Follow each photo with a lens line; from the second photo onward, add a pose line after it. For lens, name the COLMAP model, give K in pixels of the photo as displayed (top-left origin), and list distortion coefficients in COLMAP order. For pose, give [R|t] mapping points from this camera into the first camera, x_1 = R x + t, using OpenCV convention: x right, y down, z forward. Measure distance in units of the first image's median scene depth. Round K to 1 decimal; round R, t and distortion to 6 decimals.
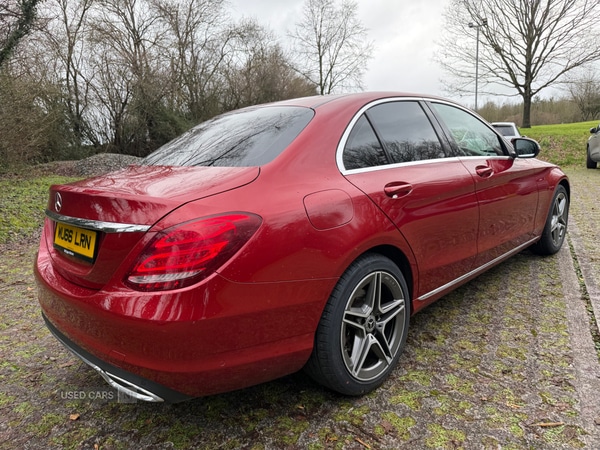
lens RADIAL K [[422.9, 0, 300.0], [0, 422.9, 225.0], [0, 0, 1]] dist [0.041446, -0.047130]
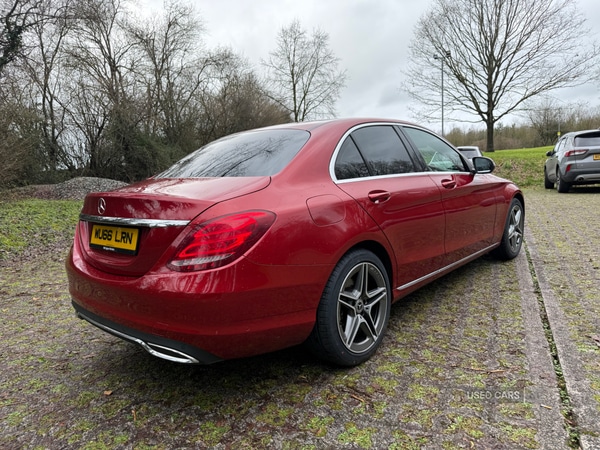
lens RADIAL K [[422.9, 0, 300.0], [0, 422.9, 225.0], [0, 0, 1]] dist [0.041446, -0.047130]
pose [[0.998117, -0.011101, 0.060323, -0.035225], [0.014474, 0.998339, -0.055769, 0.032214], [-0.059604, 0.056538, 0.996620, -0.098606]]
